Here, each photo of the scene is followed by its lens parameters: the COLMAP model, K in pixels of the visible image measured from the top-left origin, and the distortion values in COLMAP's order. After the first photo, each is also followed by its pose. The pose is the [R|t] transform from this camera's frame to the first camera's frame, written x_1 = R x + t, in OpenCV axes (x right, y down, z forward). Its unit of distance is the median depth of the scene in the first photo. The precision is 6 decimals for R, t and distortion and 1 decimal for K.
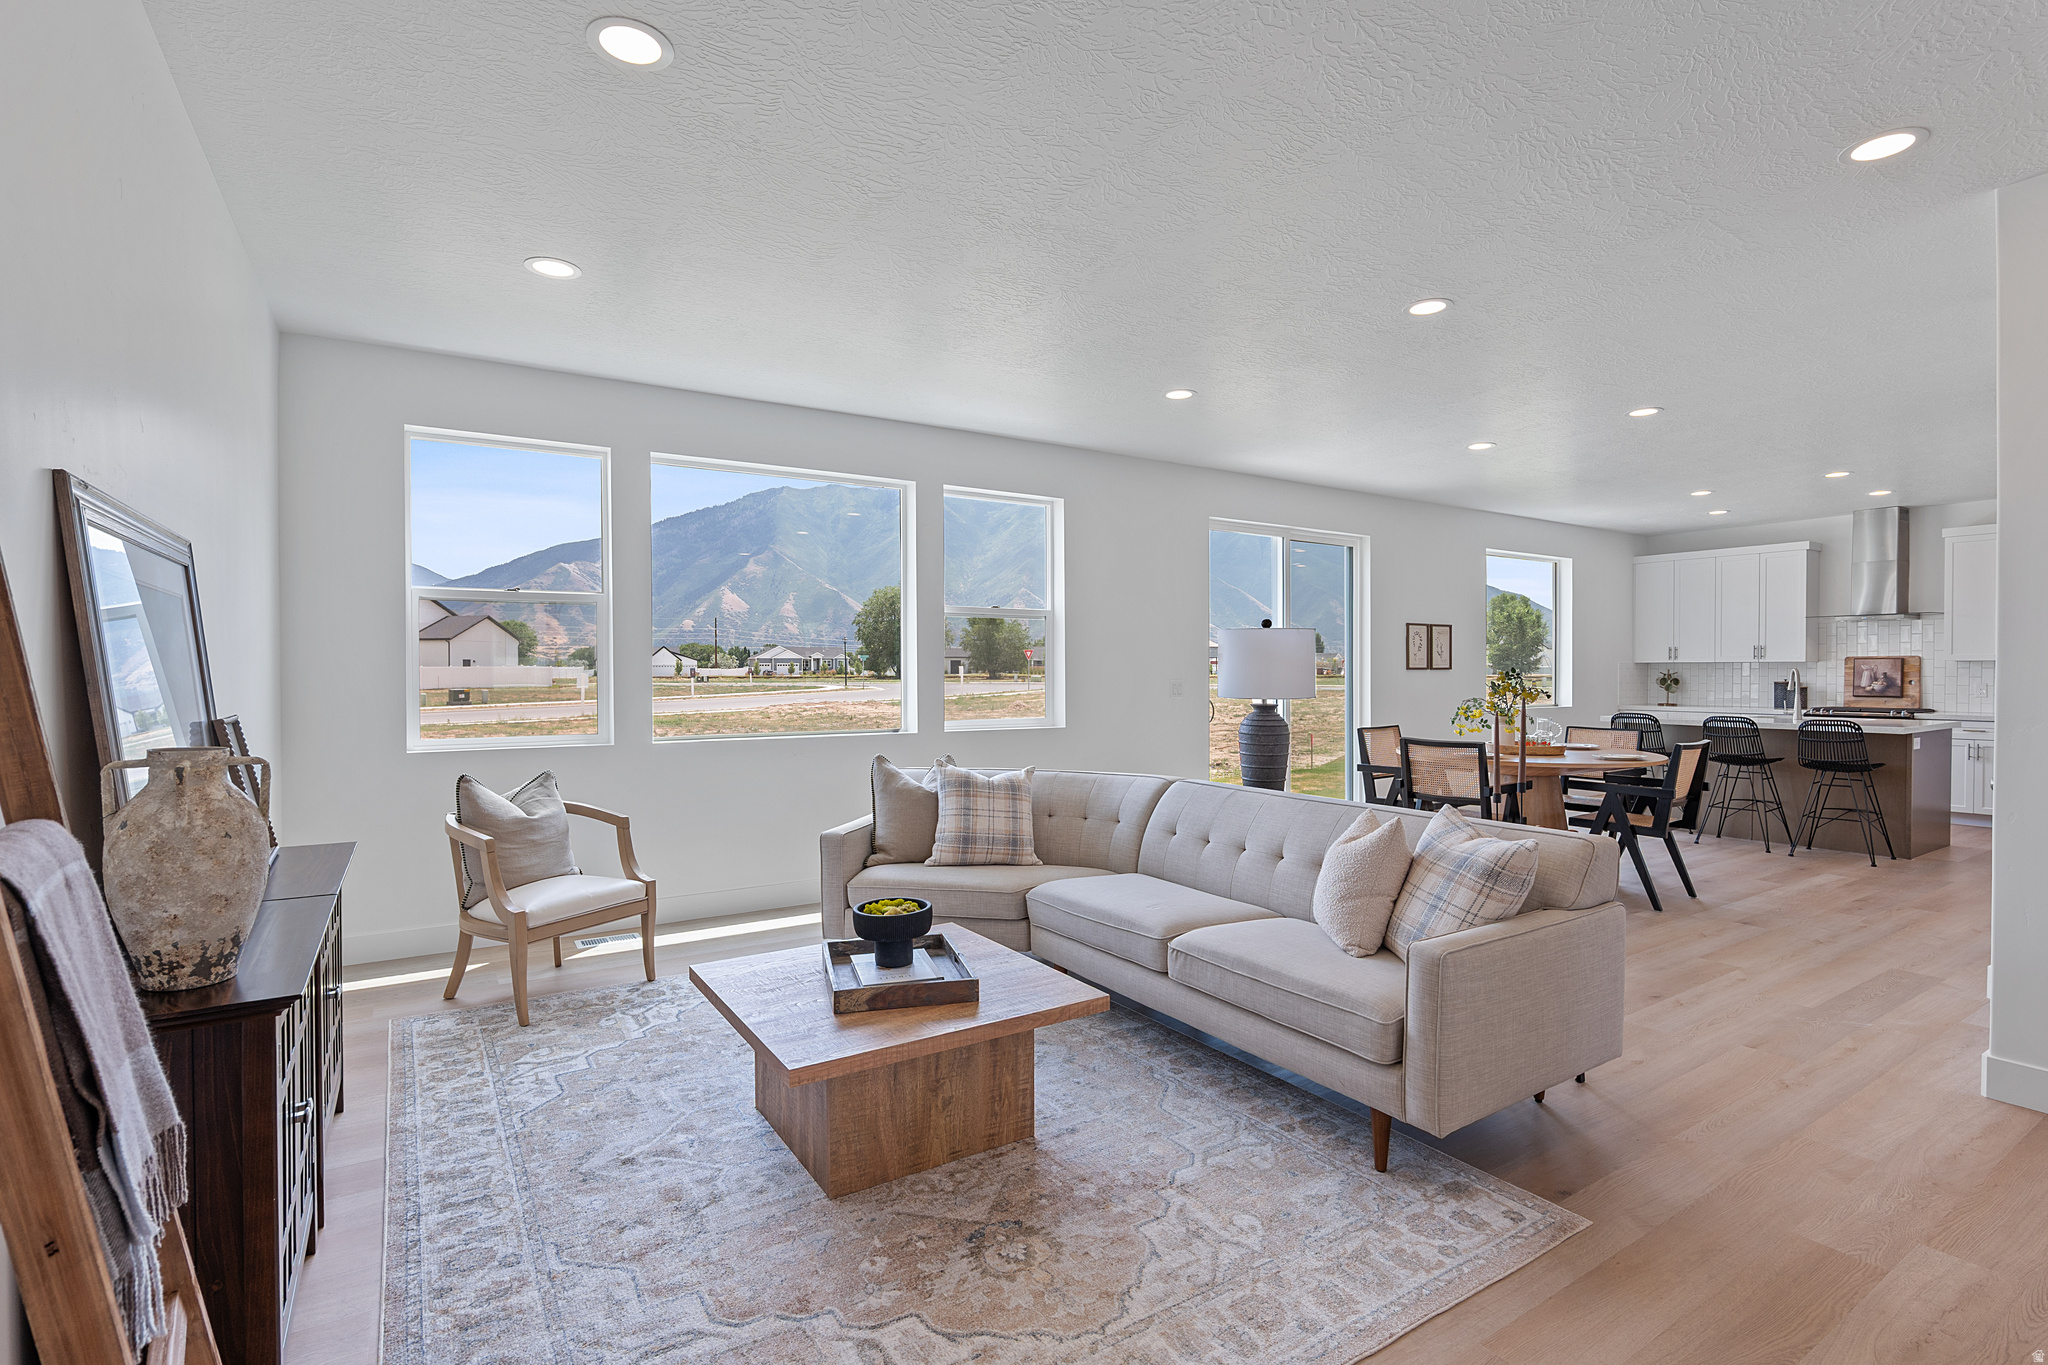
lens RADIAL K [[965.2, 0, 1029.9], [0, 965.2, 677.0], [0, 0, 1]] dist [-0.005521, -0.000279]
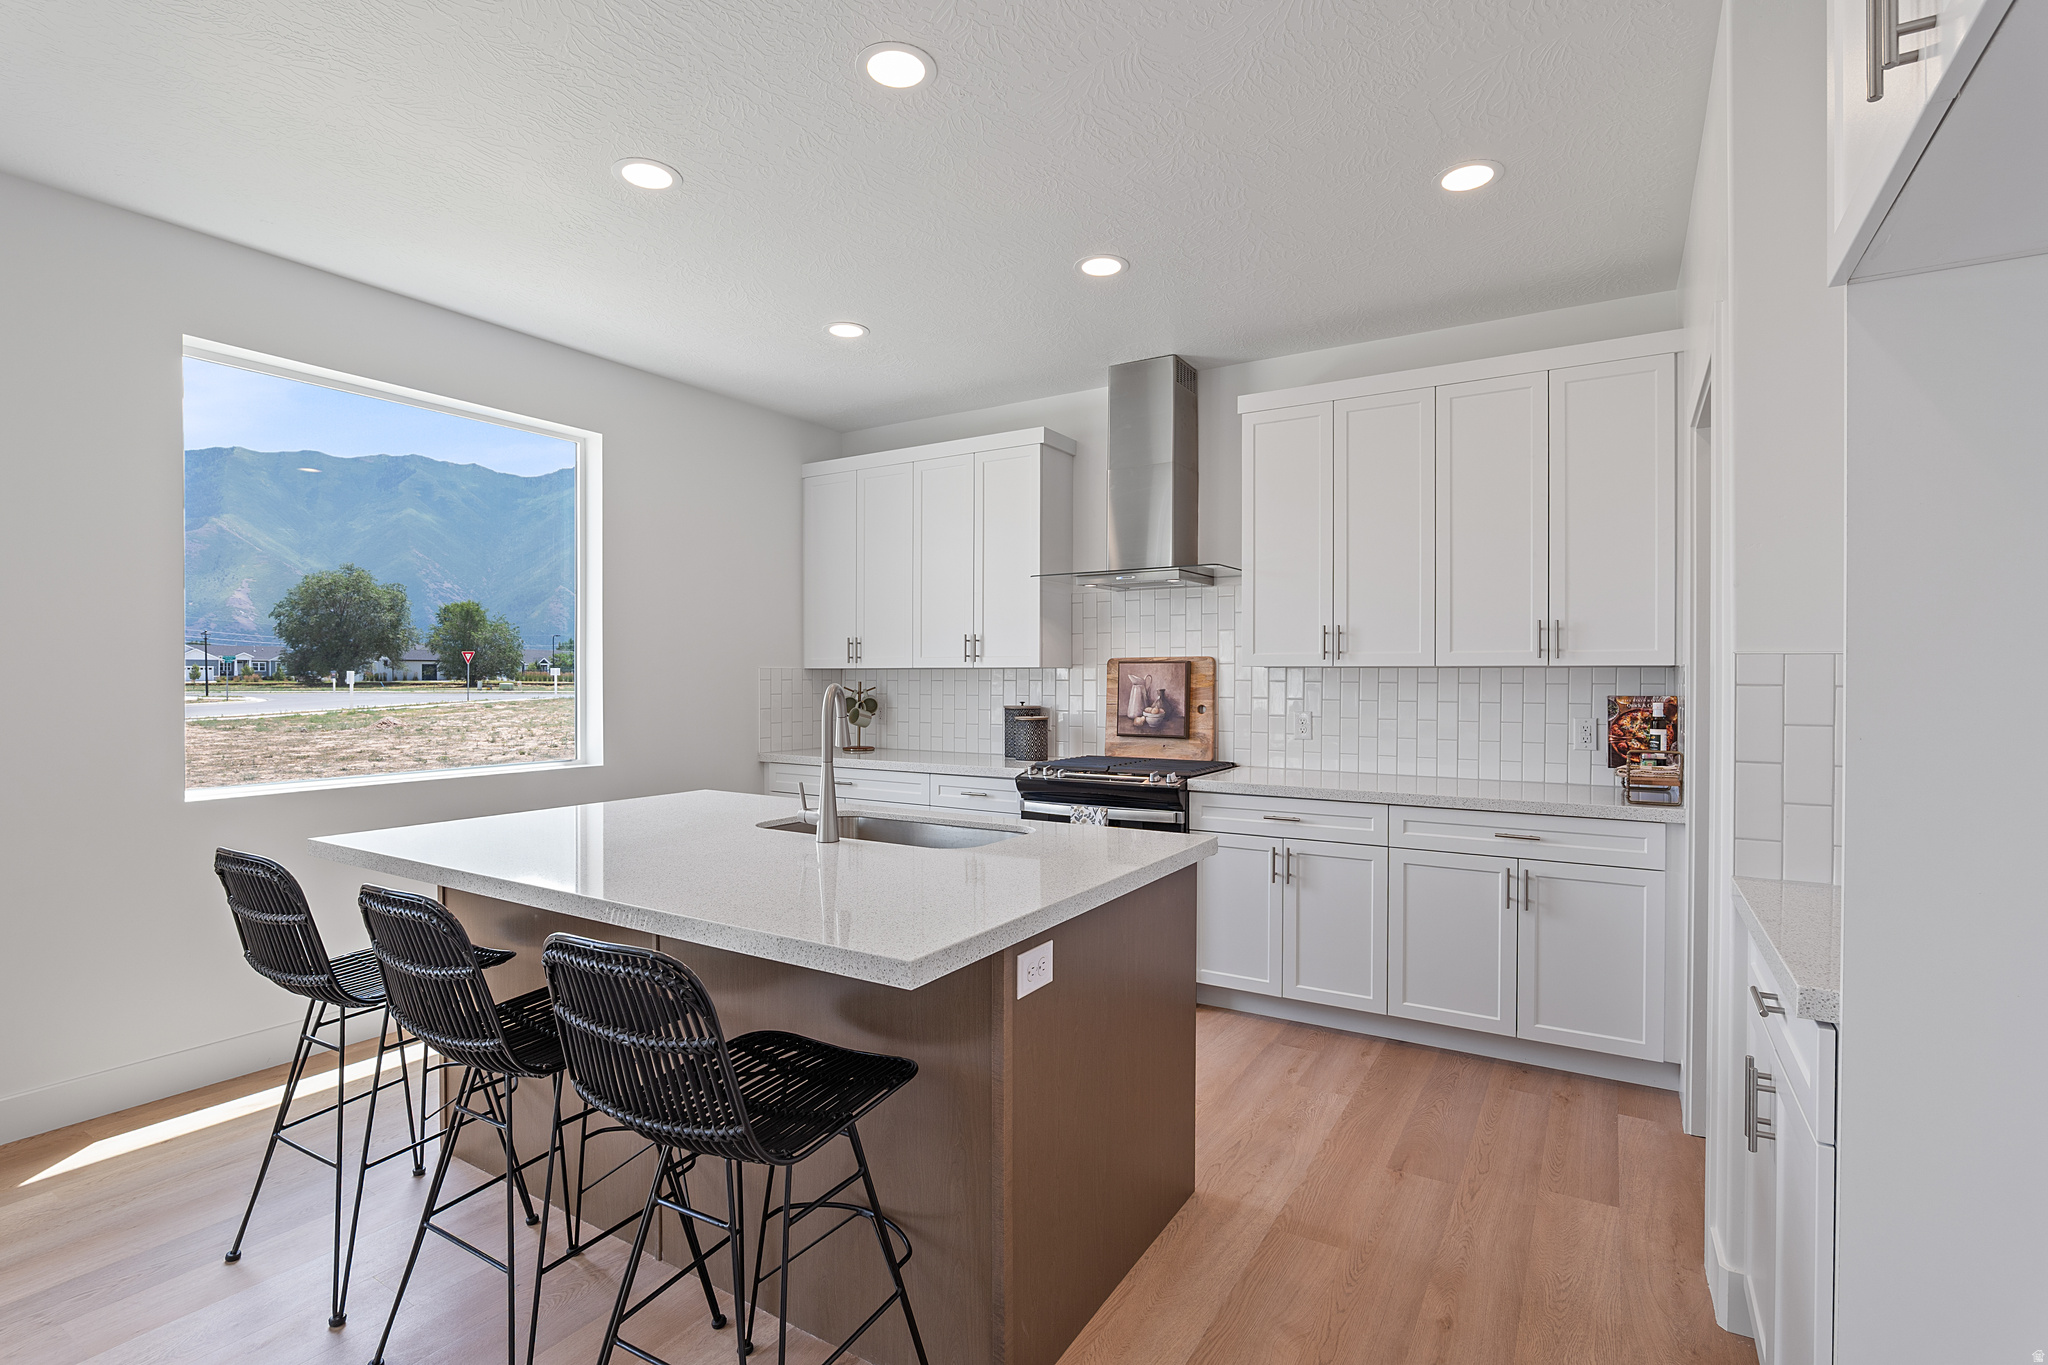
lens RADIAL K [[965.2, 0, 1020.5], [0, 965.2, 672.4], [0, 0, 1]] dist [-0.005521, -0.000279]
pose [[0.903737, 0.005663, 0.428051, 0.594246], [-0.000592, 0.999928, -0.011980, -0.007469], [-0.428088, 0.010573, 0.903675, 0.561407]]
